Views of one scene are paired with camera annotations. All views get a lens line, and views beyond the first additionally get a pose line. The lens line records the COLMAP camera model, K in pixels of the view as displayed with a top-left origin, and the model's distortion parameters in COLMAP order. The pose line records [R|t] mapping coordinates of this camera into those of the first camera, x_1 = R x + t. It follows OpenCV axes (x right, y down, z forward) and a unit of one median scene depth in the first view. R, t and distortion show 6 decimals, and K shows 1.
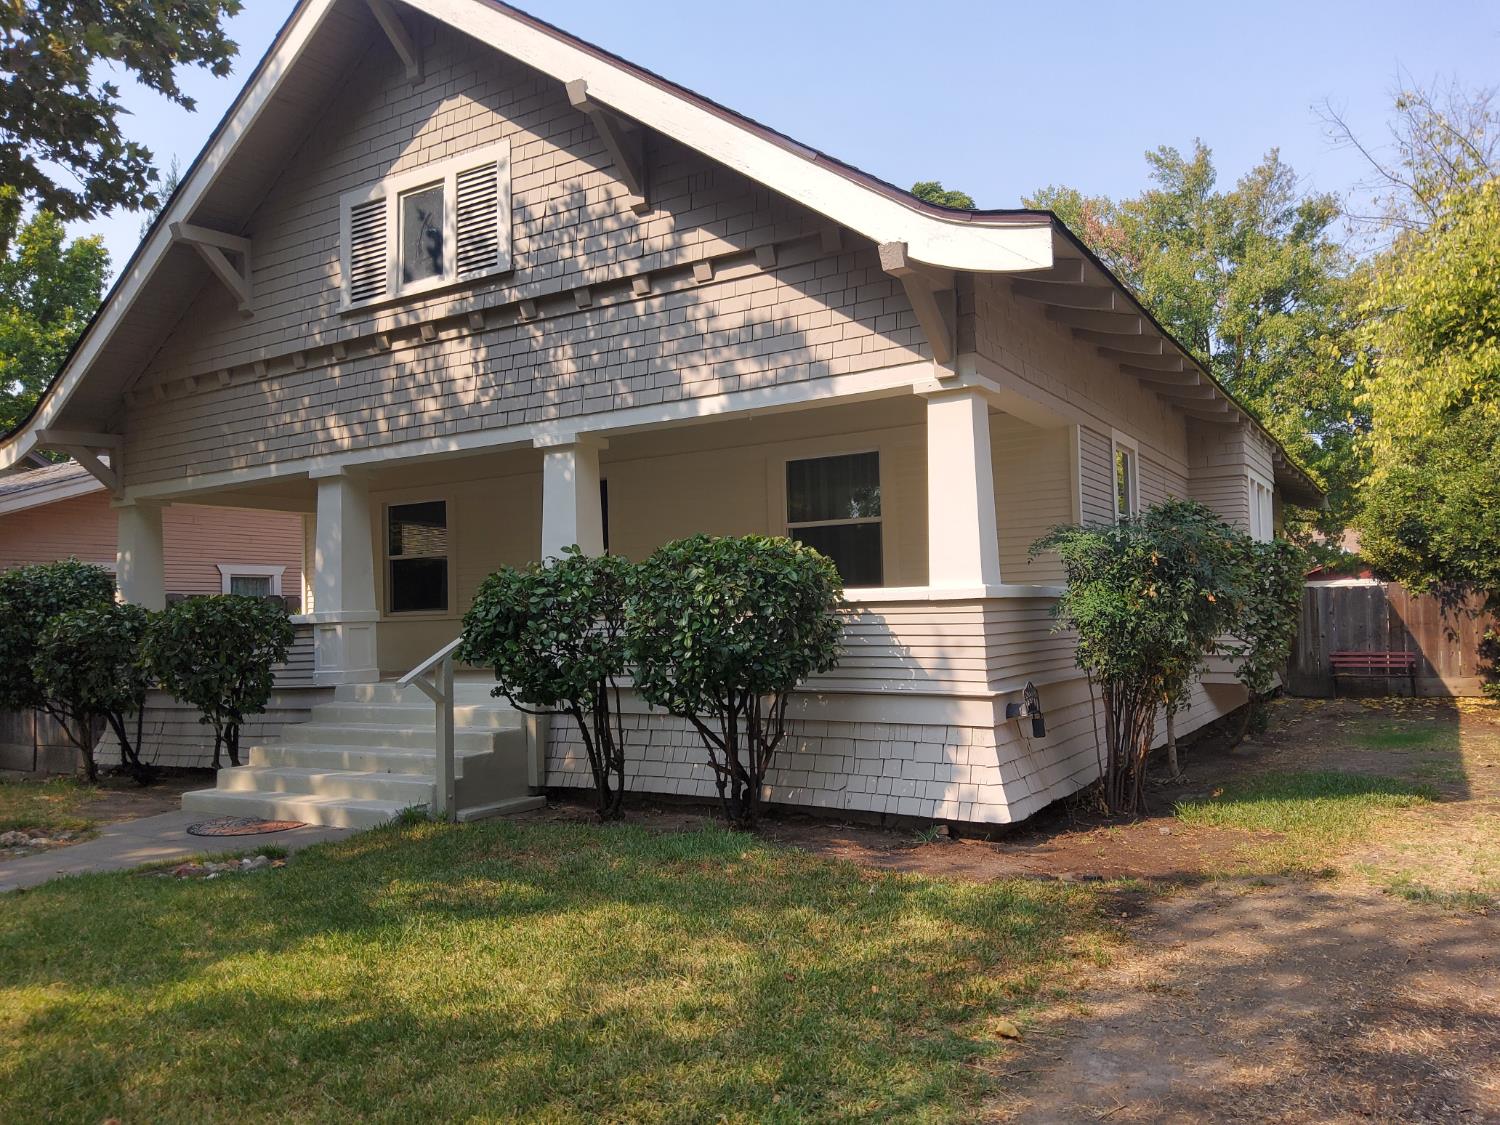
lens RADIAL K [[1129.8, 0, 750.0], [0, 1129.8, 562.5], [0, 0, 1]] dist [0.104613, -0.190026]
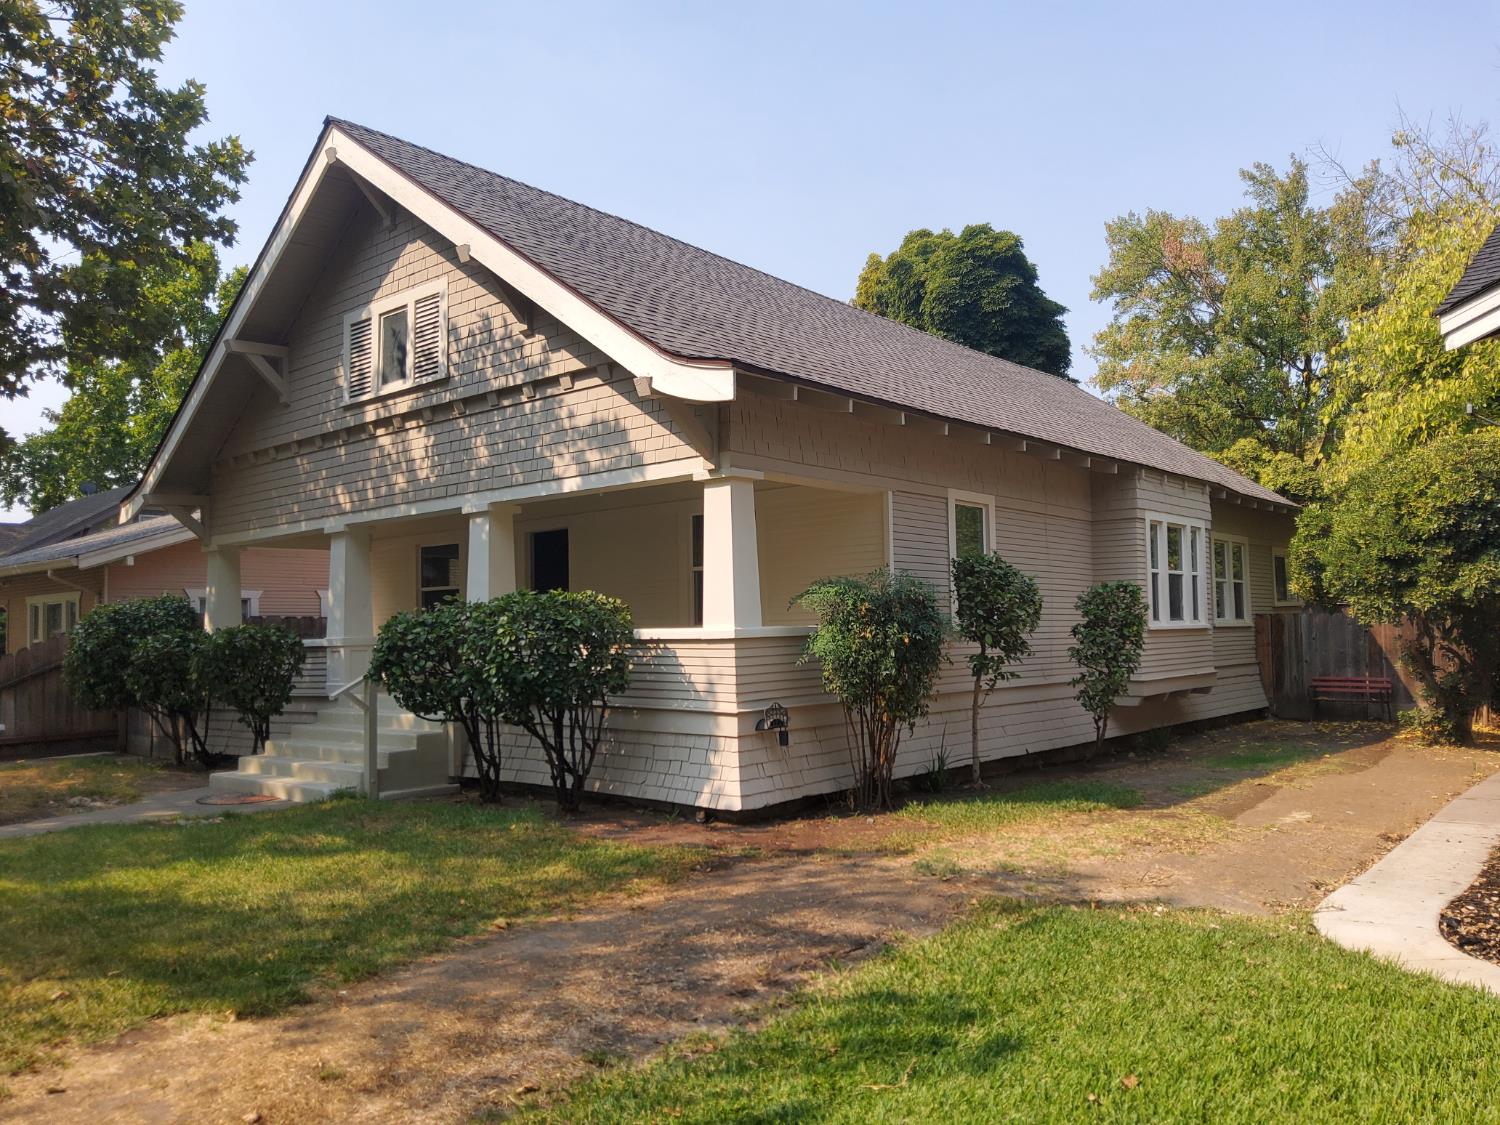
lens RADIAL K [[1129.8, 0, 750.0], [0, 1129.8, 562.5], [0, 0, 1]] dist [0.104613, -0.190026]
pose [[0.986761, -0.001376, -0.162176, 0.339586], [0.000424, 0.999982, -0.005910, -0.037755], [0.162181, 0.005763, 0.986744, -0.220738]]
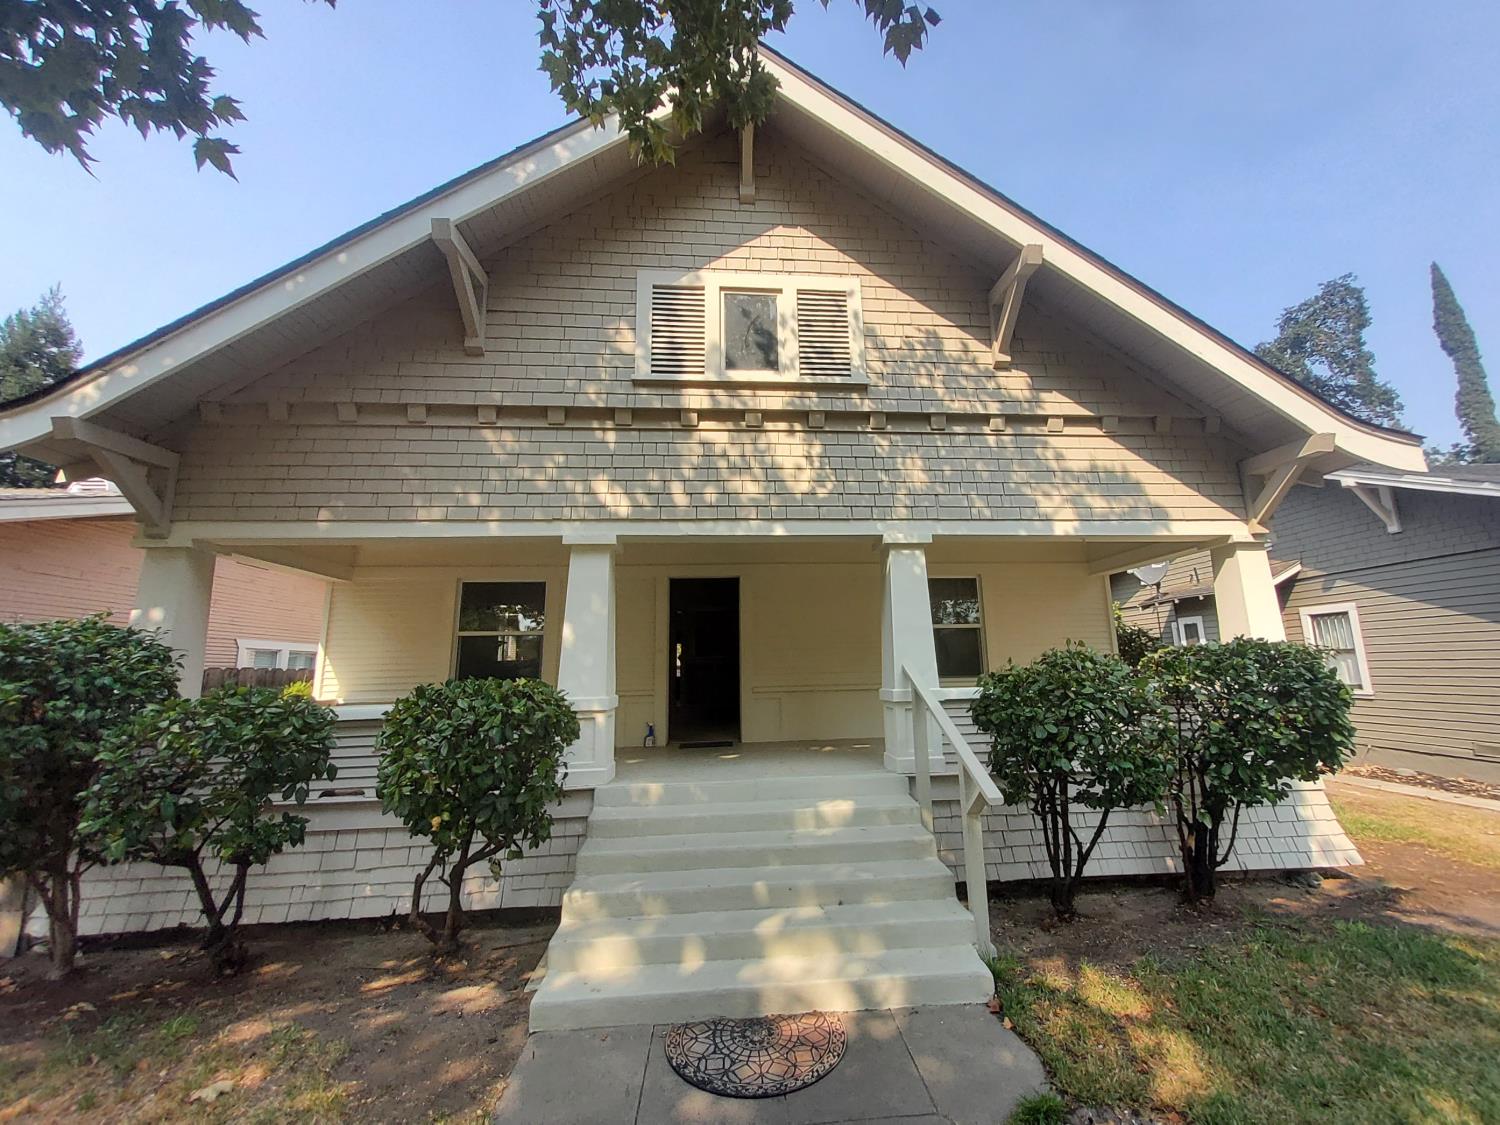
lens RADIAL K [[598.7, 0, 775.8], [0, 598.7, 555.1], [0, 0, 1]] dist [0.014974, -0.010169]
pose [[0.800074, 0.124163, 0.586912, -0.602285], [-0.032827, 0.985942, -0.163829, 0.007969], [-0.599003, 0.111808, 0.792902, 0.604616]]
